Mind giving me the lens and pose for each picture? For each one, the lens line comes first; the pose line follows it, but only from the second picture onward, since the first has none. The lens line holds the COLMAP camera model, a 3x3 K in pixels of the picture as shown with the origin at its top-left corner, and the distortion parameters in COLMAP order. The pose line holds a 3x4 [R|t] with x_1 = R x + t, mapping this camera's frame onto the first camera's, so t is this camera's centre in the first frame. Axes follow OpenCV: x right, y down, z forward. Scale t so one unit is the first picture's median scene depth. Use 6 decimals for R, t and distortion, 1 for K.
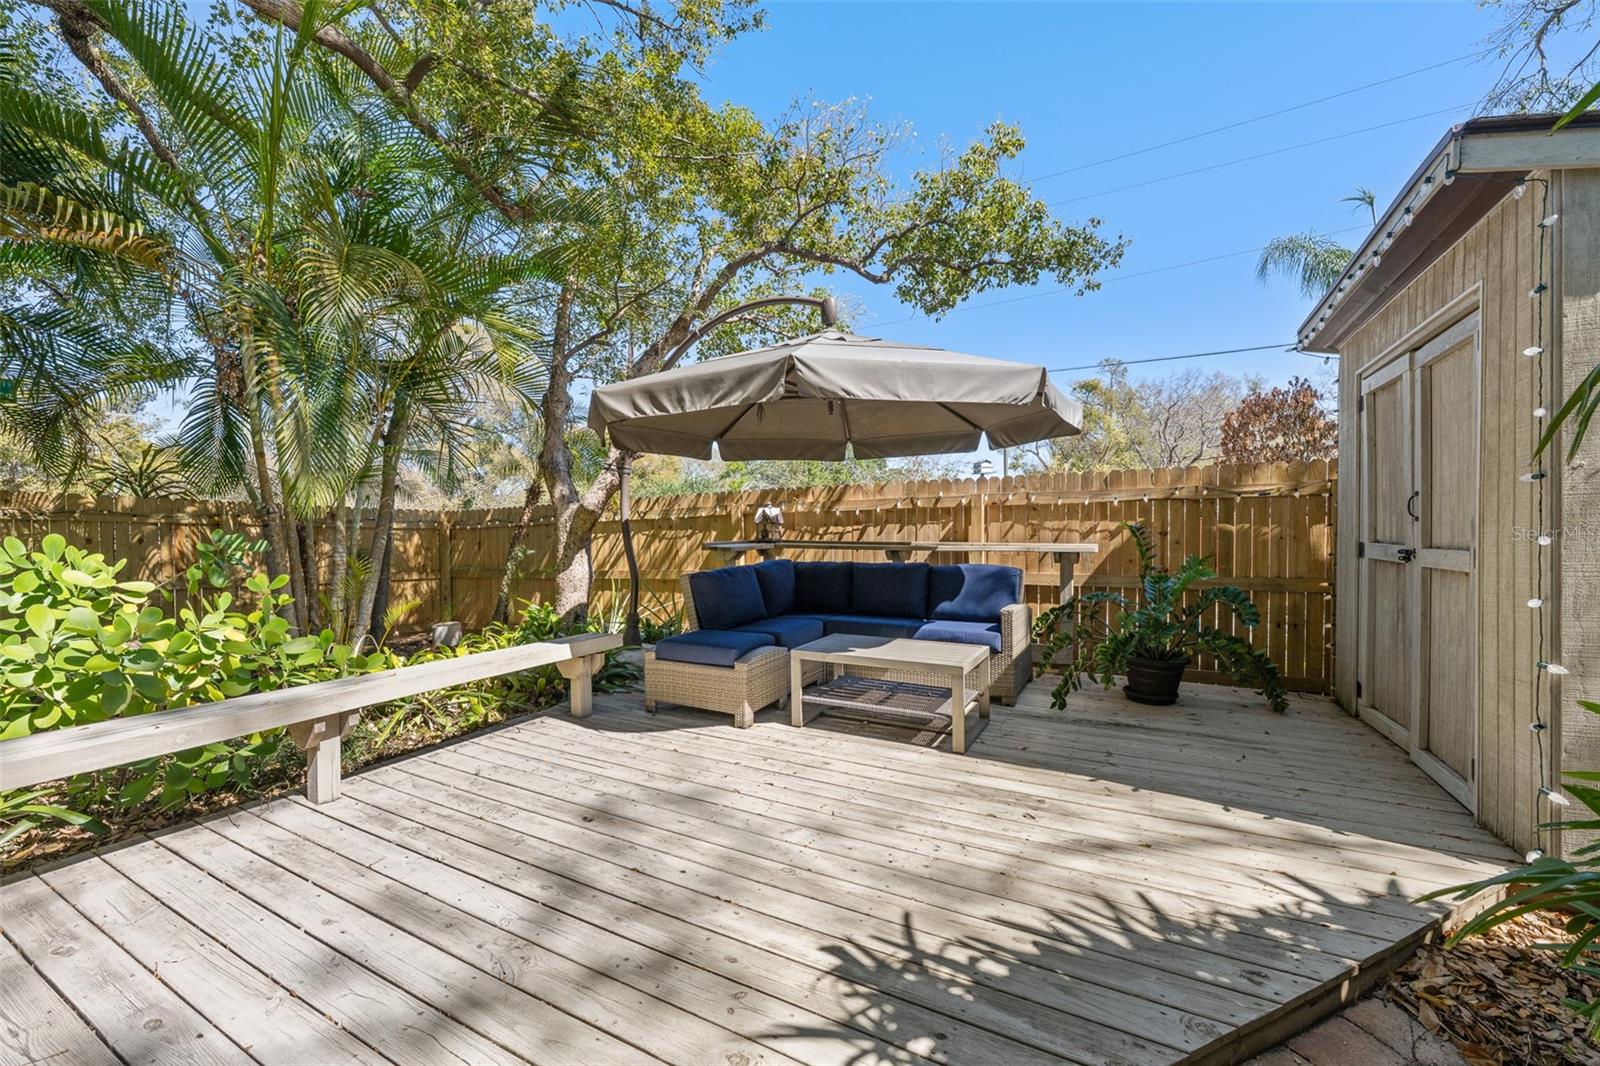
lens RADIAL K [[648.4, 0, 798.5], [0, 648.4, 542.4], [0, 0, 1]] dist [-0.000216, -0.000487]
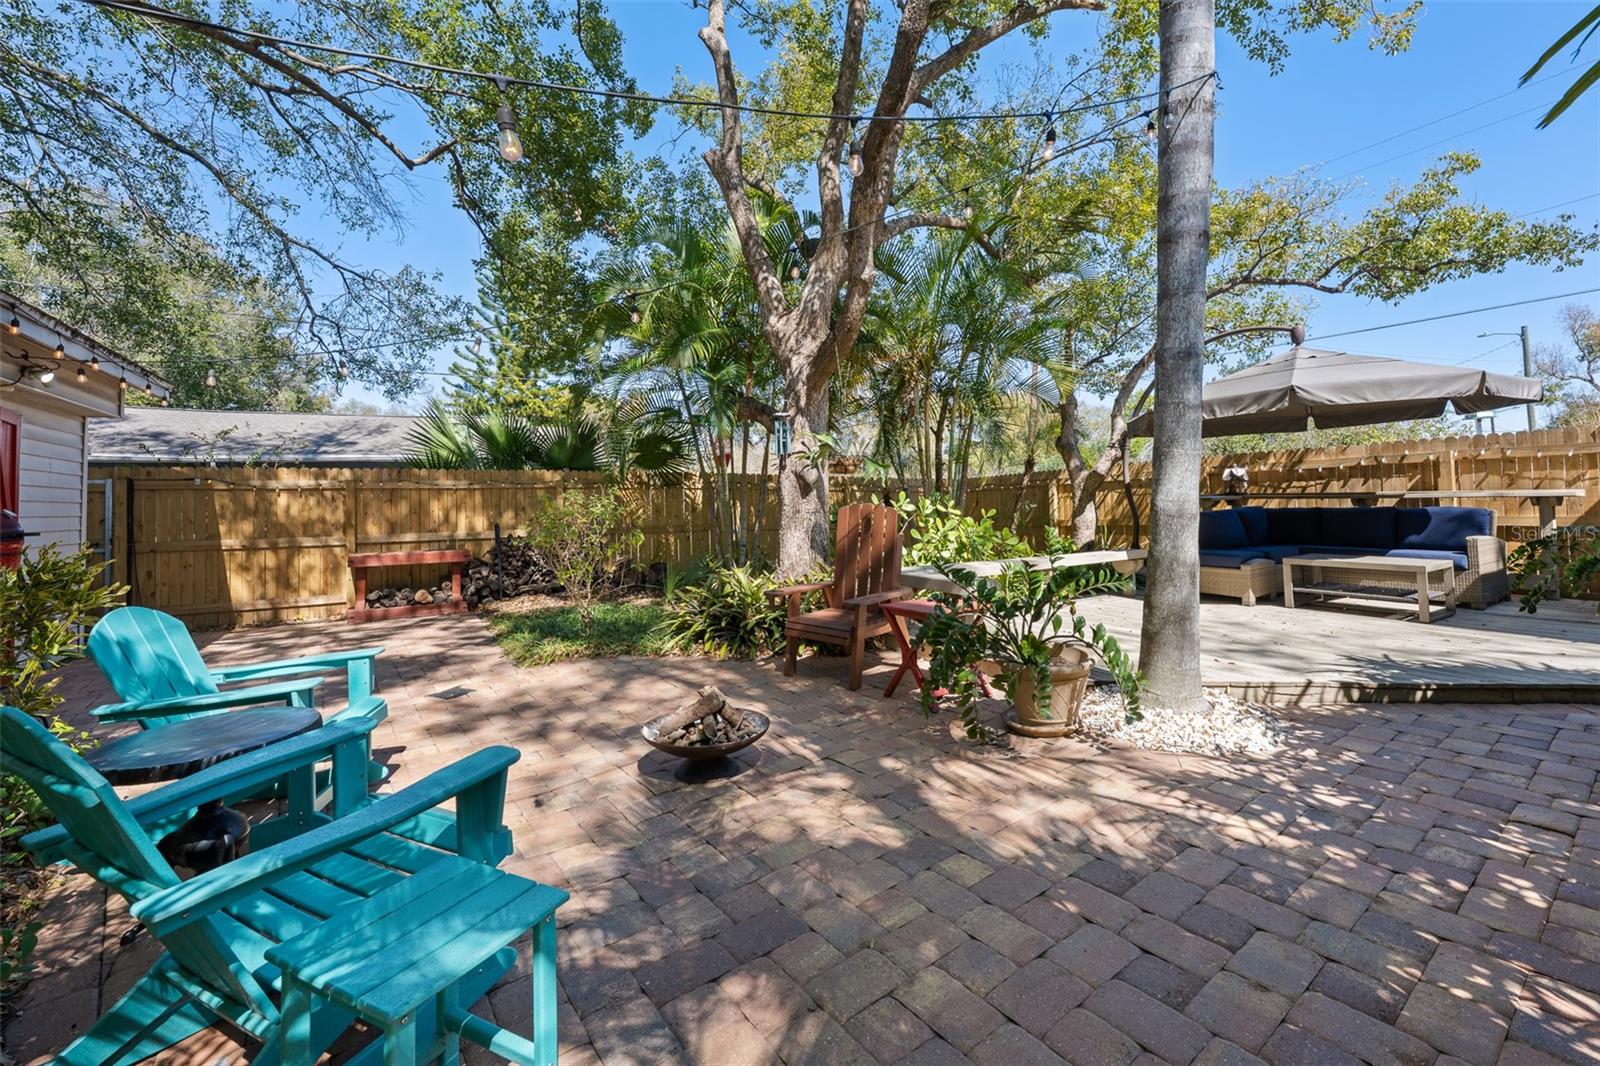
lens RADIAL K [[648.4, 0, 819.9], [0, 648.4, 476.1], [0, 0, 1]] dist [-0.000216, -0.000487]
pose [[0.861770, -0.030472, -0.506384, -0.118626], [0.004484, 0.998613, -0.052462, 0.030075], [0.507280, 0.042939, 0.860711, -0.625706]]
